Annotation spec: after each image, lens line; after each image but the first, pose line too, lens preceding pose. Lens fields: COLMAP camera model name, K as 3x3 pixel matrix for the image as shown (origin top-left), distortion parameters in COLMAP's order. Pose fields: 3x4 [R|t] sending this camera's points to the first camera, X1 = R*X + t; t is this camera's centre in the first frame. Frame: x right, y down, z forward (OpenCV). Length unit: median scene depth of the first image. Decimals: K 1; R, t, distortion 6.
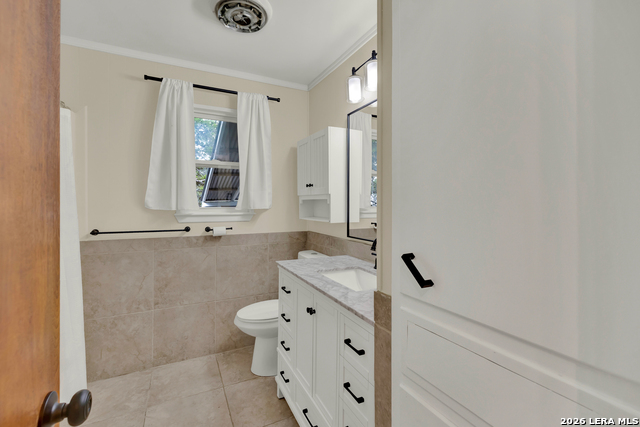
lens RADIAL K [[271.9, 0, 309.0], [0, 271.9, 206.1], [0, 0, 1]] dist [-0.012266, 0.000577]
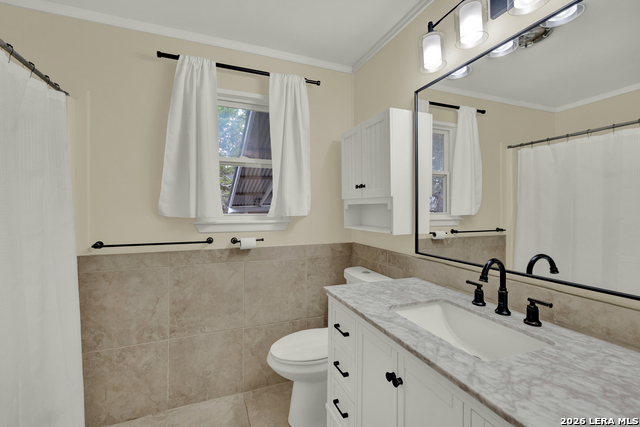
lens RADIAL K [[271.9, 0, 318.8], [0, 271.9, 211.2], [0, 0, 1]] dist [-0.012266, 0.000577]
pose [[0.998442, -0.001574, -0.055770, -0.076316], [0.001512, 0.999998, -0.001152, -0.002499], [0.055771, 0.001066, 0.998443, 0.208494]]
